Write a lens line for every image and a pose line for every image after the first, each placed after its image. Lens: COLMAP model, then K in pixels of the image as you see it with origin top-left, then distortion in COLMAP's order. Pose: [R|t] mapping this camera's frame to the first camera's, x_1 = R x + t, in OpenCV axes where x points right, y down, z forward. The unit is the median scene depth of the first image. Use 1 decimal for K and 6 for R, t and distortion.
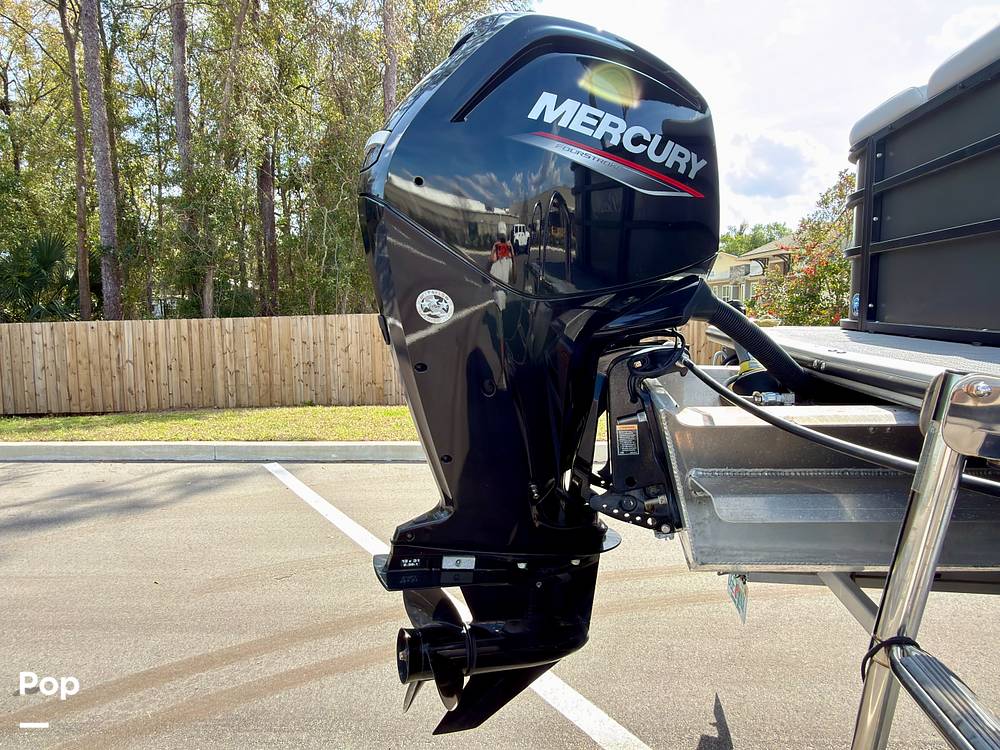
lens RADIAL K [[614.2, 0, 500.0], [0, 614.2, 375.0], [0, 0, 1]] dist [0.001817, 0.000379]
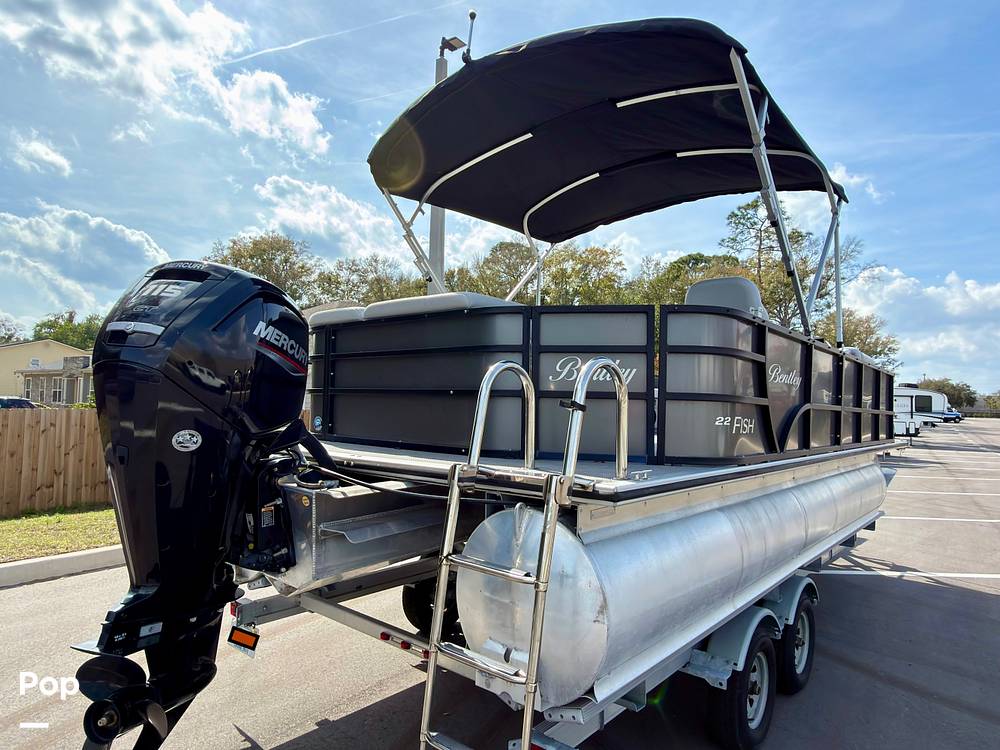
lens RADIAL K [[616.1, 0, 500.0], [0, 616.1, 375.0], [0, 0, 1]] dist [0.070383, -0.000468]
pose [[0.538149, 0.067055, 0.840178, -1.012257], [0.058718, 0.991426, -0.116737, -0.043999], [-0.840802, 0.112156, 0.529597, -0.513090]]
